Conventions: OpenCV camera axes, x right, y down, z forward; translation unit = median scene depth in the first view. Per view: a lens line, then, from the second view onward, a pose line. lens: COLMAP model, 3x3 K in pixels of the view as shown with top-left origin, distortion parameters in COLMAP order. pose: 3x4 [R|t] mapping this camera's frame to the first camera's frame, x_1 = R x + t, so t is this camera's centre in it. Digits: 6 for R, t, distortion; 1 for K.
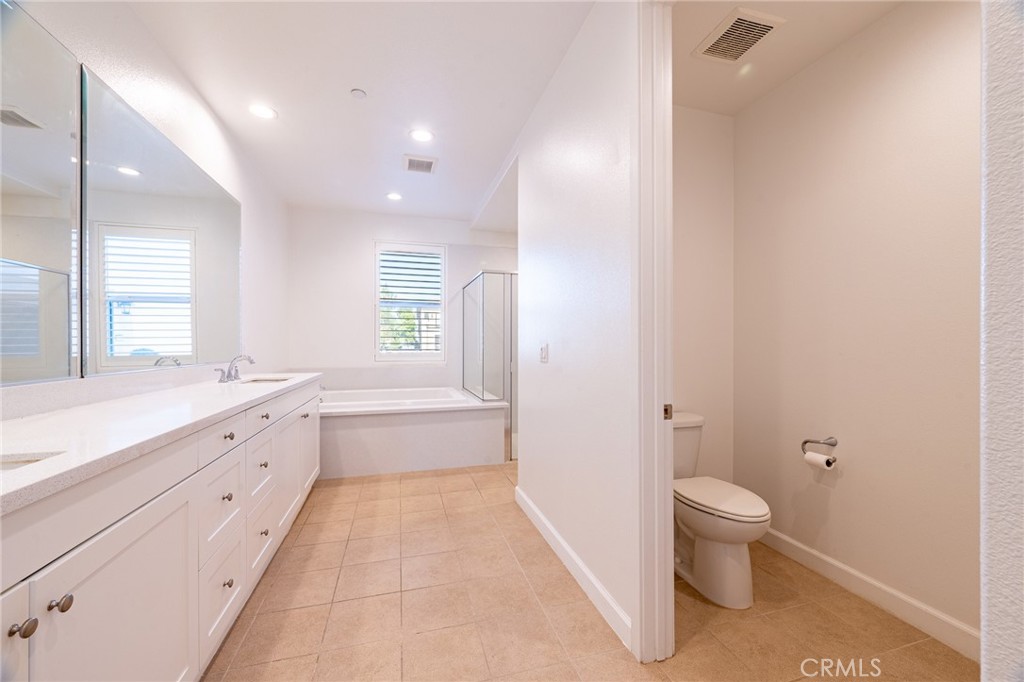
lens RADIAL K [[400.7, 0, 516.3], [0, 400.7, 342.9], [0, 0, 1]] dist [-0.000871, 0.000106]
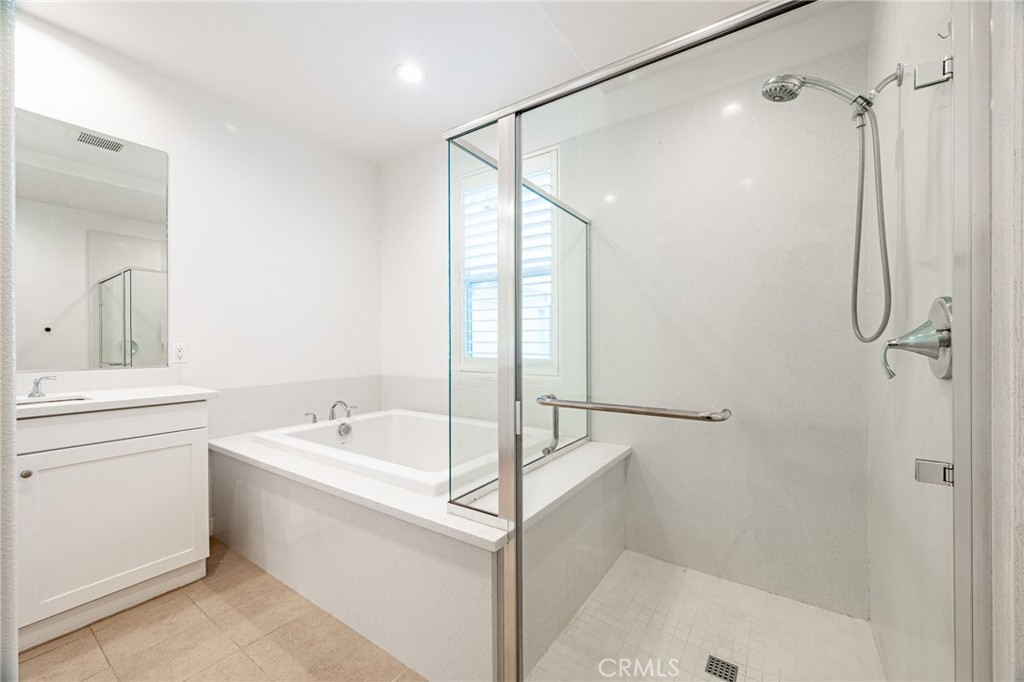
lens RADIAL K [[400.7, 0, 511.9], [0, 400.7, 340.6], [0, 0, 1]] dist [-0.000871, 0.000106]
pose [[0.634745, -0.000816, -0.772722, 0.279637], [-0.001102, 0.999997, -0.001961, 0.000746], [0.772721, 0.002096, 0.634742, 1.022174]]
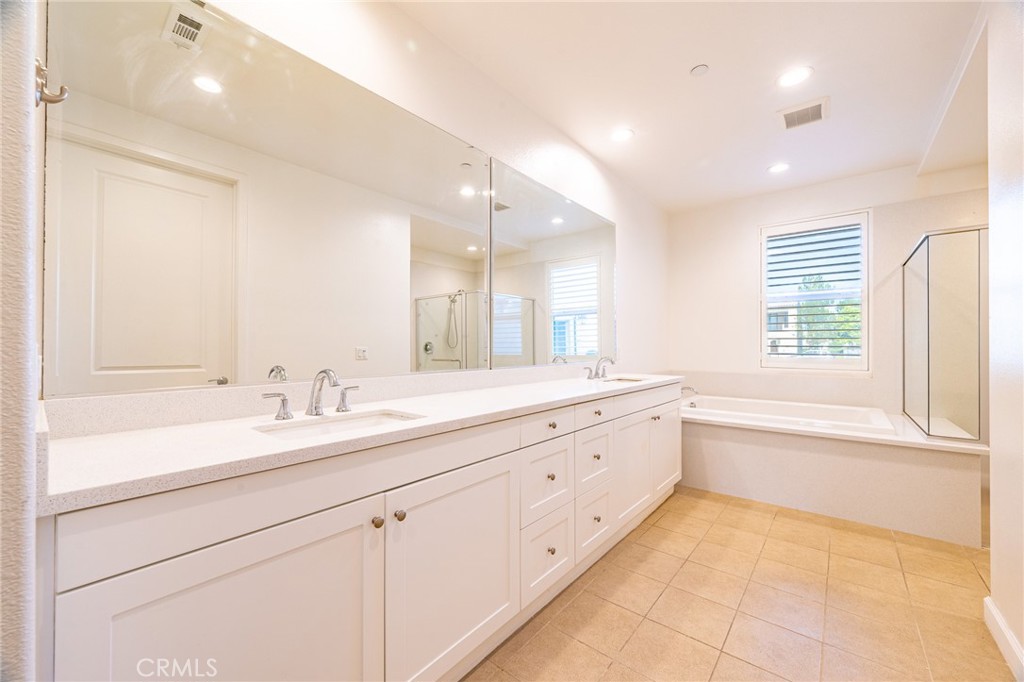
lens RADIAL K [[400.7, 0, 510.1], [0, 400.7, 343.1], [0, 0, 1]] dist [-0.000871, 0.000106]
pose [[0.562794, -0.004142, -0.826587, 0.087638], [-0.000361, 0.999986, -0.005257, -0.001042], [0.826597, 0.003257, 0.562785, 0.109756]]
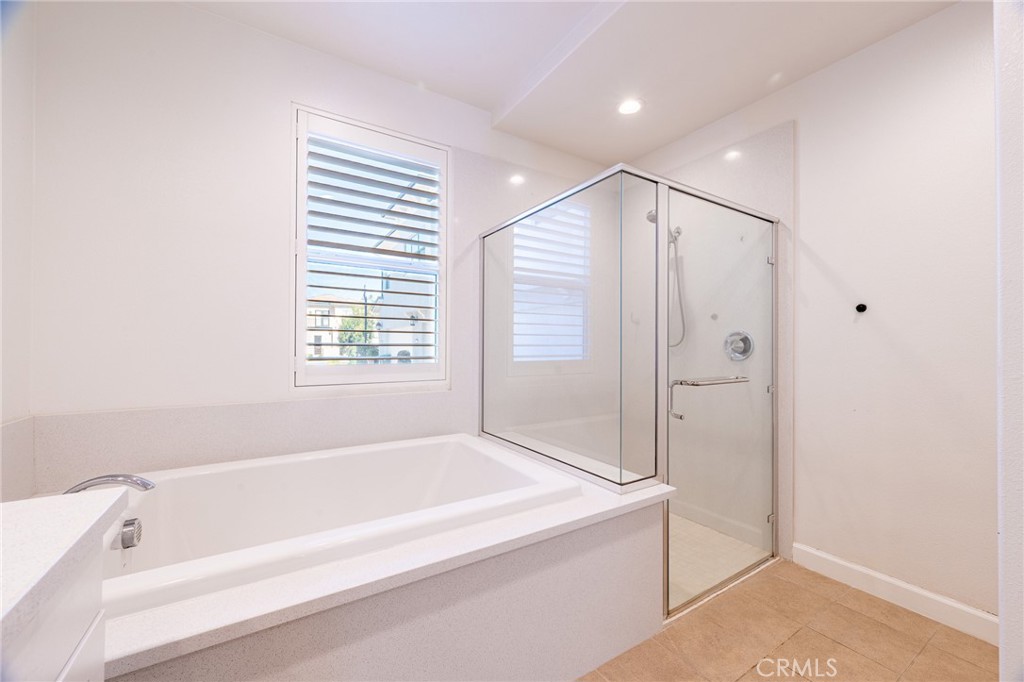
lens RADIAL K [[400.7, 0, 522.5], [0, 400.7, 347.0], [0, 0, 1]] dist [-0.000871, 0.000106]
pose [[0.960831, 0.002365, 0.277124, -0.364792], [-0.004183, 0.999973, 0.005969, 0.001083], [-0.277103, -0.006895, 0.960816, 0.799764]]
